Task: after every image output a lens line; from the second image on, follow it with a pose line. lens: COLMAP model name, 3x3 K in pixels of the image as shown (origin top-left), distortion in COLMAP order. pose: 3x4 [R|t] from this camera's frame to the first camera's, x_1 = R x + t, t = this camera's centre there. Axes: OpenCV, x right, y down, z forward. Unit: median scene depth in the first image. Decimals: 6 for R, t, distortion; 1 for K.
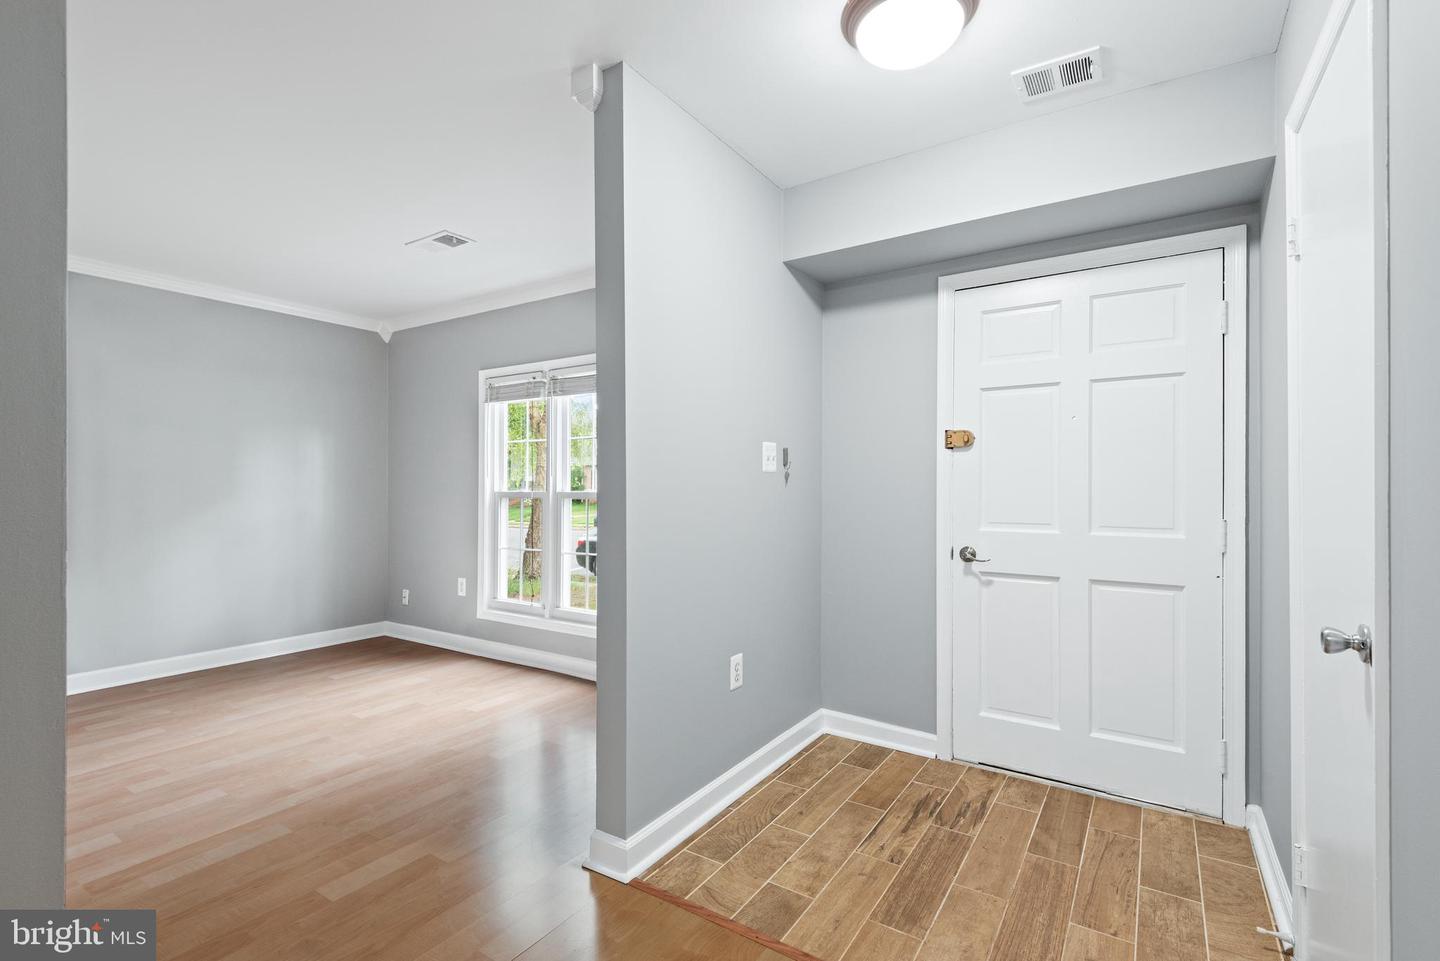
lens RADIAL K [[653.7, 0, 720.0], [0, 653.7, 480.5], [0, 0, 1]] dist [0.047353, -0.032555]
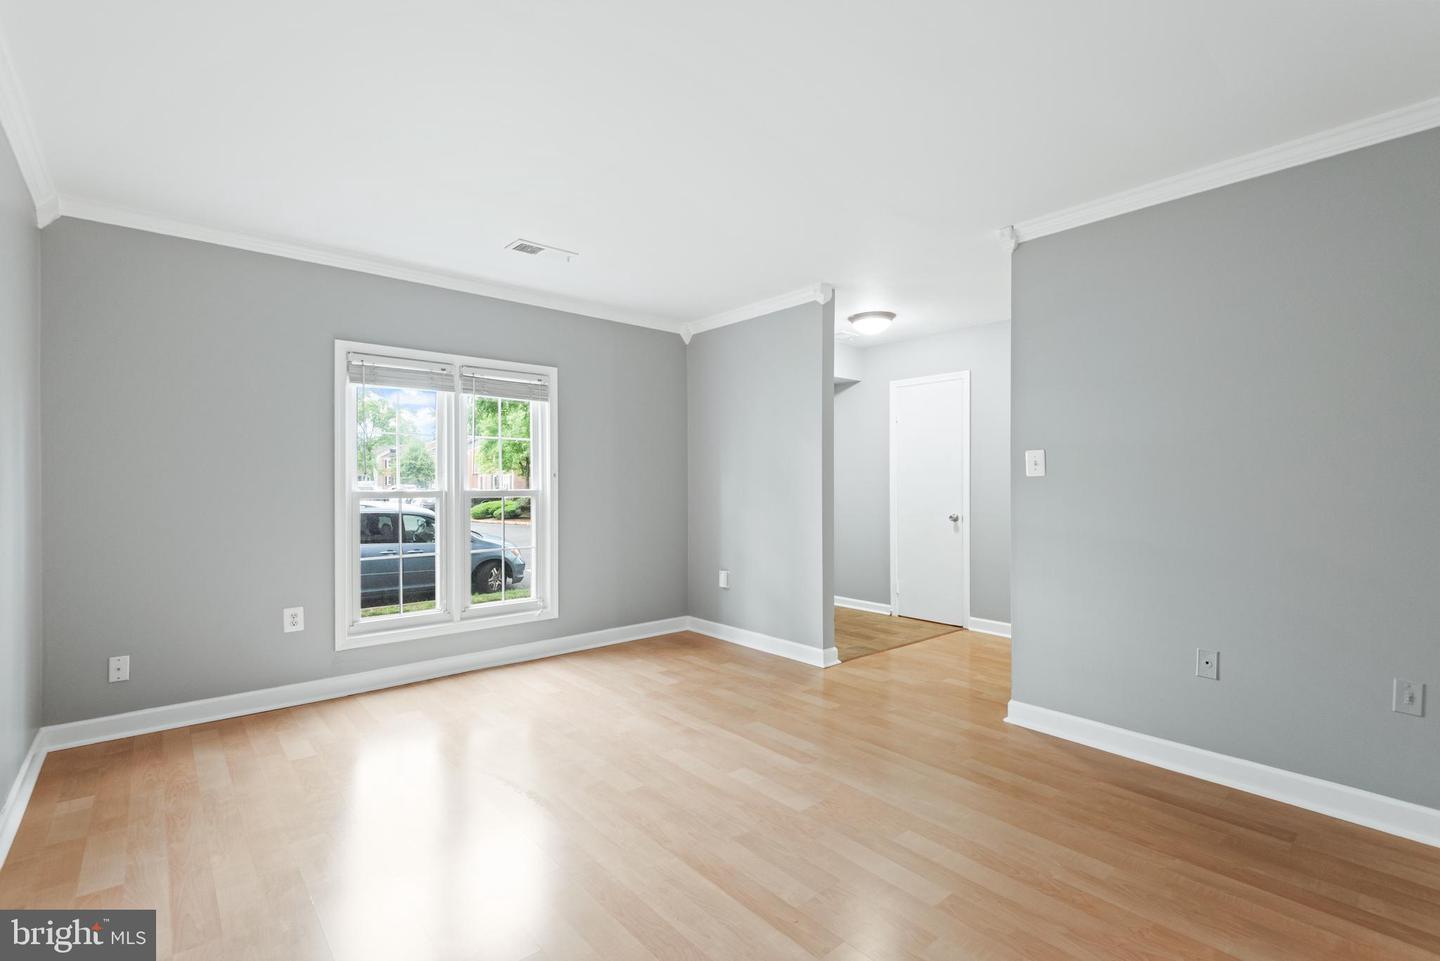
lens RADIAL K [[650.6, 0, 717.2], [0, 650.6, 483.1], [0, 0, 1]] dist [0.033239, -0.019484]
pose [[0.274518, 0.001942, 0.961580, -1.095444], [-0.006091, 0.999981, -0.000280, 0.003895], [-0.961563, -0.005780, 0.274525, 0.371961]]
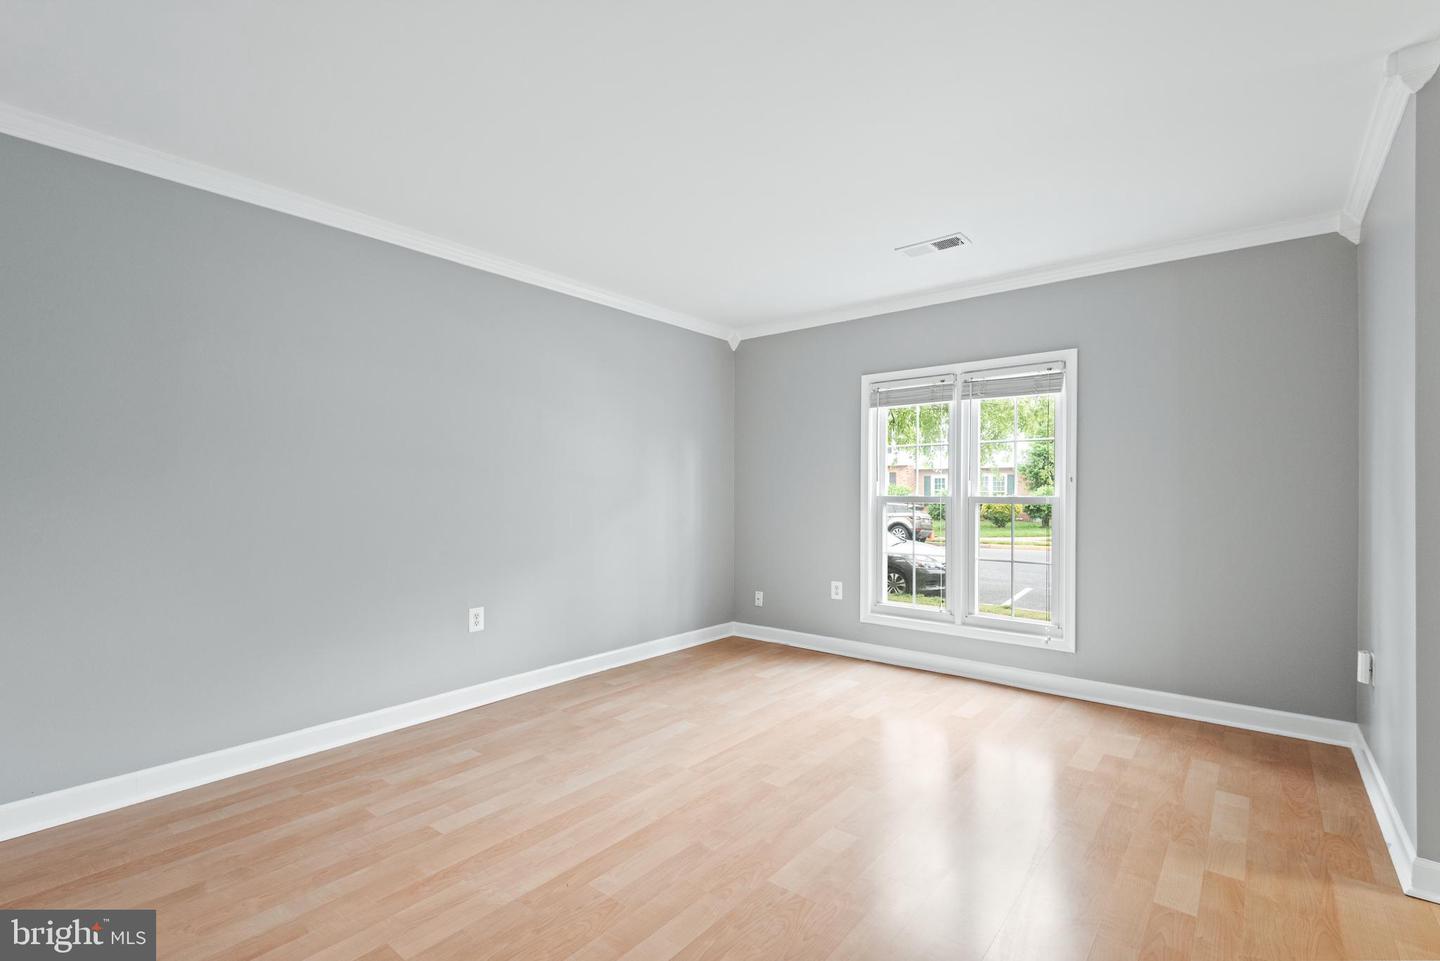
lens RADIAL K [[650.6, 0, 717.2], [0, 650.6, 483.1], [0, 0, 1]] dist [0.033239, -0.019484]
pose [[0.994670, 0.001096, -0.103107, -0.527061], [-0.001540, 0.999990, -0.004235, 0.002052], [0.103101, 0.004371, 0.994661, -0.013463]]
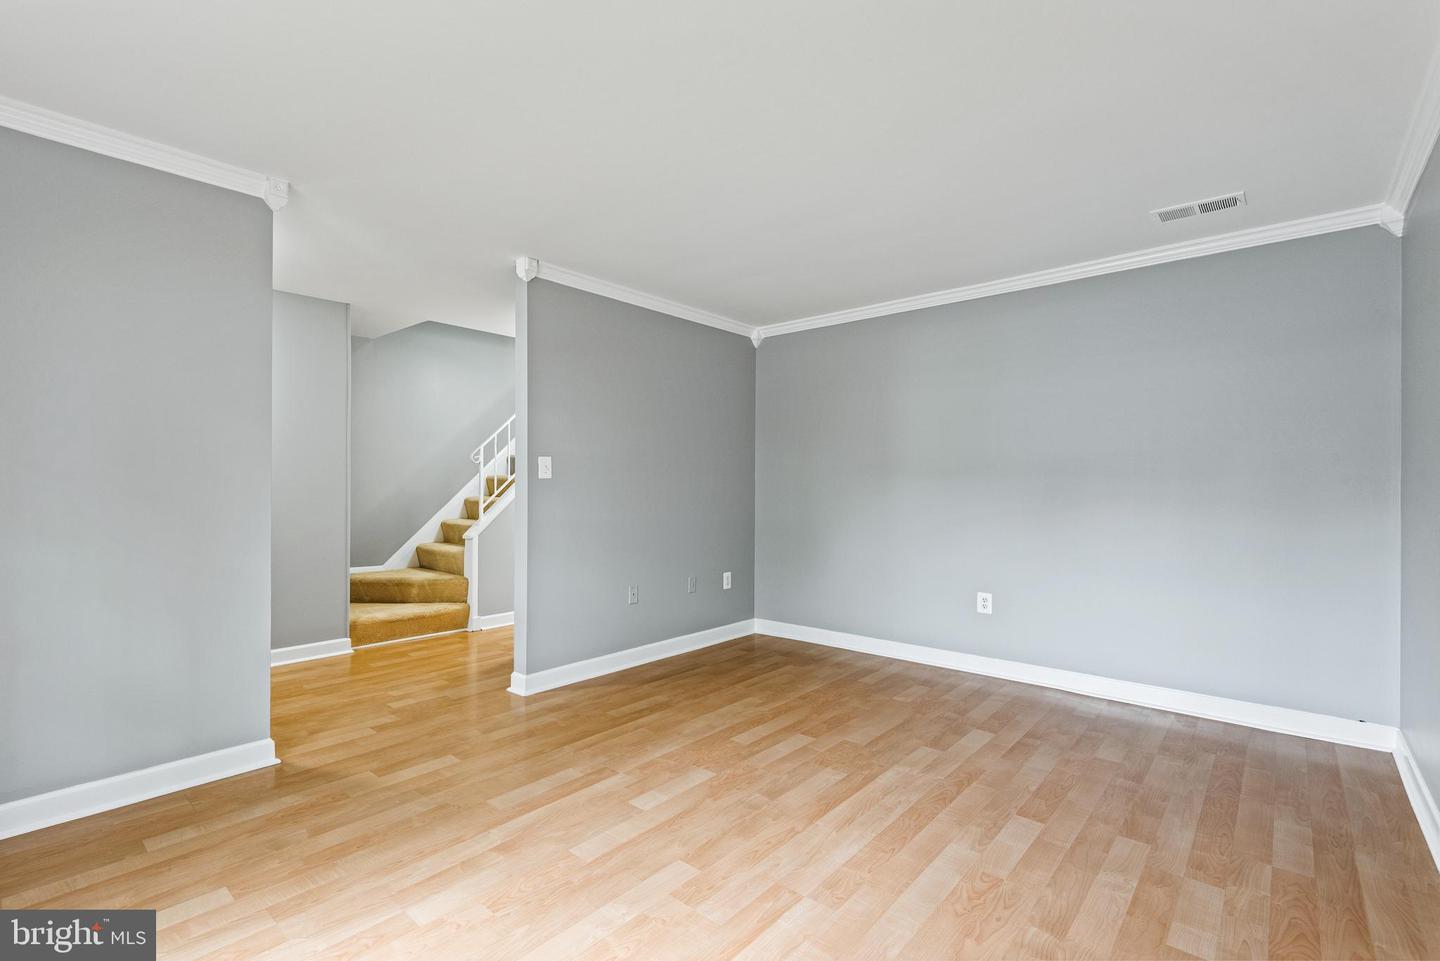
lens RADIAL K [[650.6, 0, 717.2], [0, 650.6, 483.1], [0, 0, 1]] dist [0.033239, -0.019484]
pose [[-0.991180, -0.002745, 0.132491, -0.623374], [-0.003499, 0.999979, -0.005454, 0.004177], [-0.132473, -0.005869, -0.991169, 1.086319]]
